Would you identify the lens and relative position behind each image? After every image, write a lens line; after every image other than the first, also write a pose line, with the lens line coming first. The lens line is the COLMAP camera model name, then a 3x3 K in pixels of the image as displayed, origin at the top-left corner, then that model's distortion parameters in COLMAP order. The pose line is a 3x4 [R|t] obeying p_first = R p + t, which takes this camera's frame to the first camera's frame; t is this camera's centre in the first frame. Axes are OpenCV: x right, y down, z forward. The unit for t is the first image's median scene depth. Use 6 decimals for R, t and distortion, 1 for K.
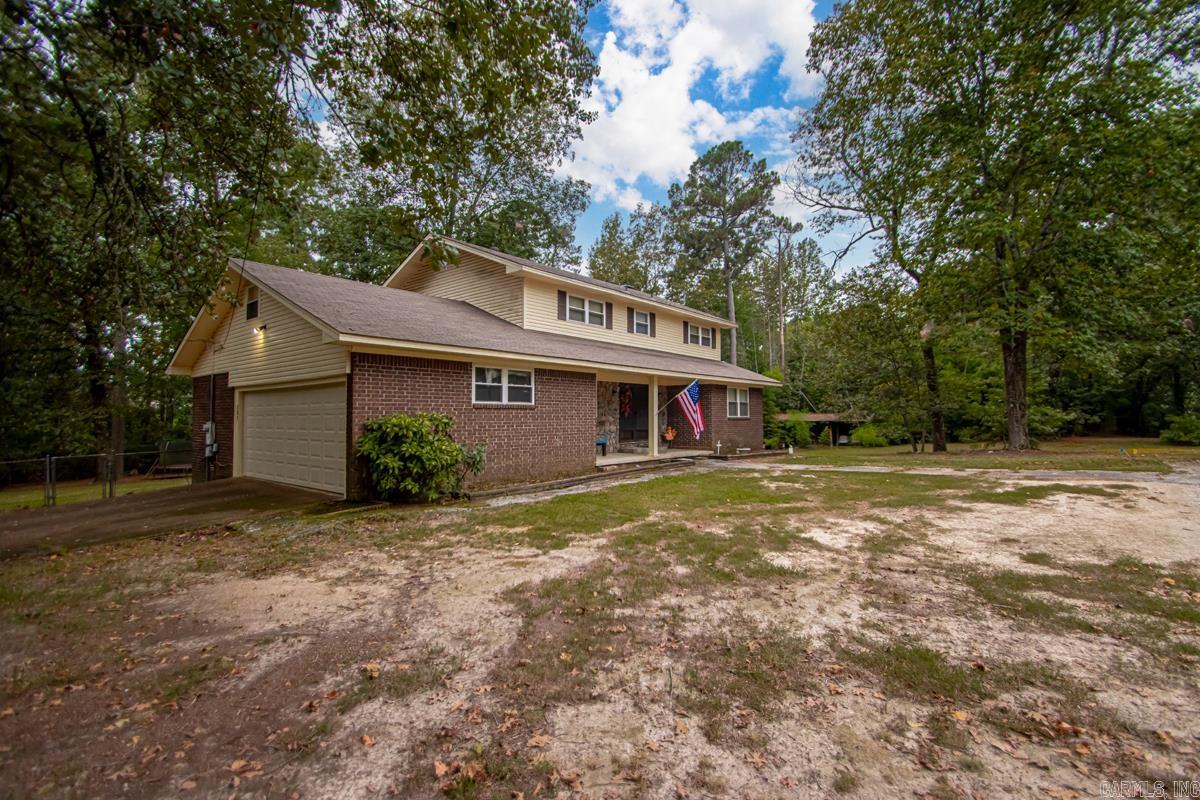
lens RADIAL K [[571.9, 0, 576.9], [0, 571.9, 383.5], [0, 0, 1]] dist [0.003244, -0.004729]
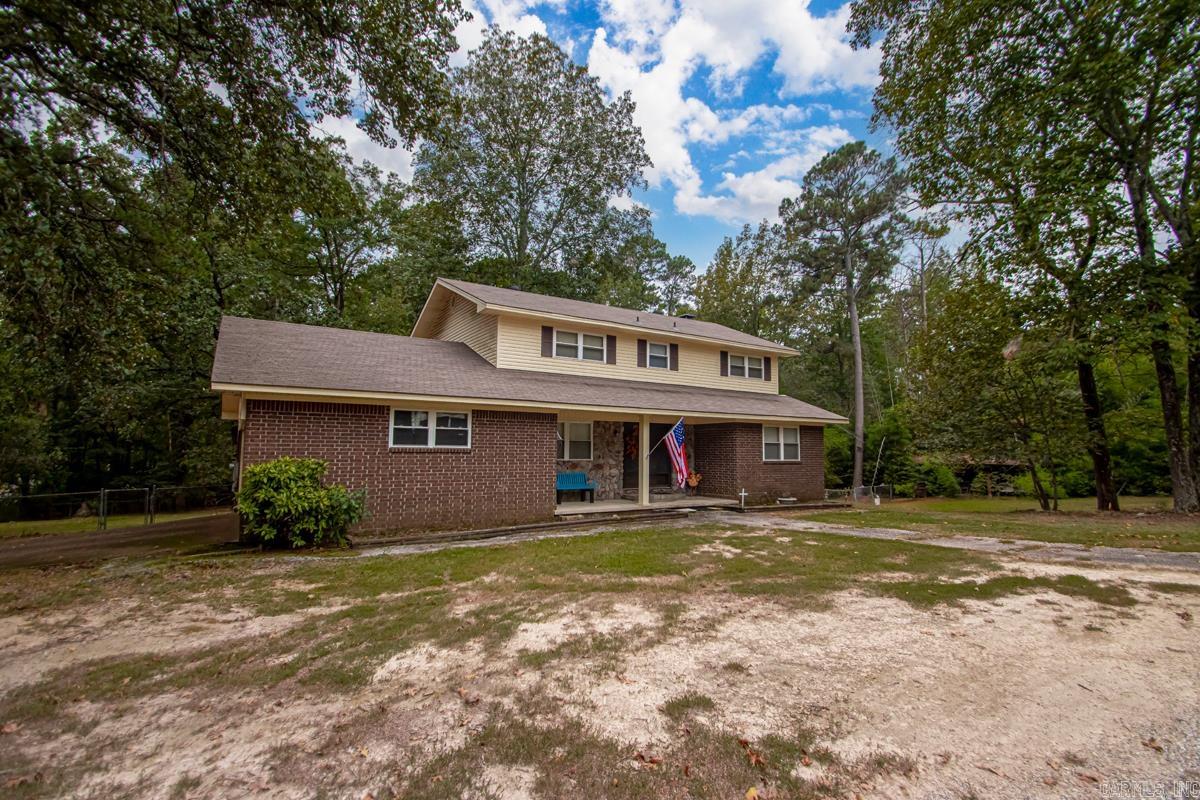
lens RADIAL K [[571.9, 0, 568.0], [0, 571.9, 395.1], [0, 0, 1]] dist [0.003244, -0.004729]
pose [[0.950994, -0.024010, -0.308276, 0.296024], [0.011063, 0.998984, -0.043677, -0.006055], [0.309012, 0.038126, 0.950294, 0.112307]]
